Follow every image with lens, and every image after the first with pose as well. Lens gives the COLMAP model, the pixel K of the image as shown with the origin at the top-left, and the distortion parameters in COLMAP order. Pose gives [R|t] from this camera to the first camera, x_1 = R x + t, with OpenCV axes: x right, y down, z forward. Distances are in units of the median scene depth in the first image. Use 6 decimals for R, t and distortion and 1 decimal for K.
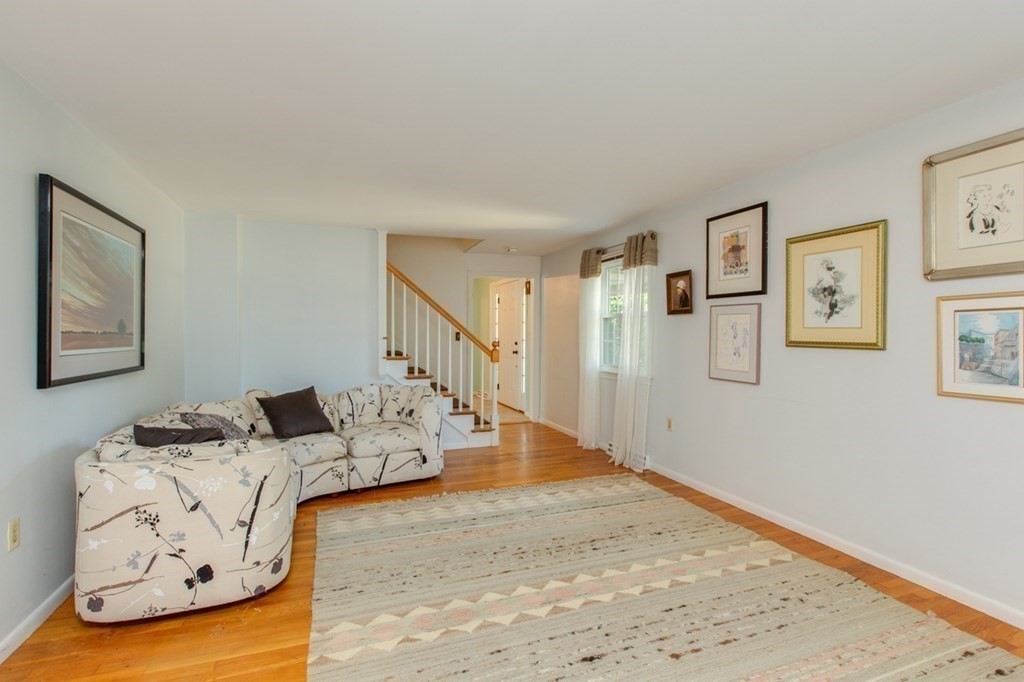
lens RADIAL K [[483.2, 0, 535.0], [0, 483.2, 346.3], [0, 0, 1]] dist [-0.004340, 0.000572]
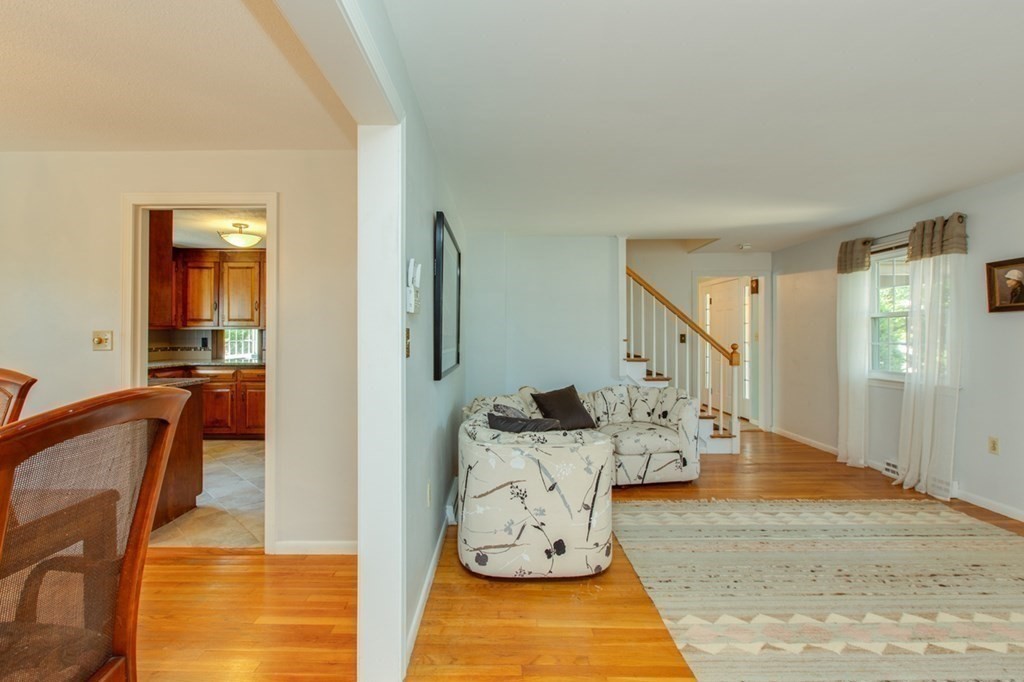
lens RADIAL K [[483.2, 0, 518.8], [0, 483.2, 336.9], [0, 0, 1]] dist [-0.004340, 0.000572]
pose [[0.932808, -0.002217, -0.360366, -0.237873], [-0.006207, 0.999734, -0.022218, 0.000118], [0.360319, 0.022962, 0.932546, -0.072880]]
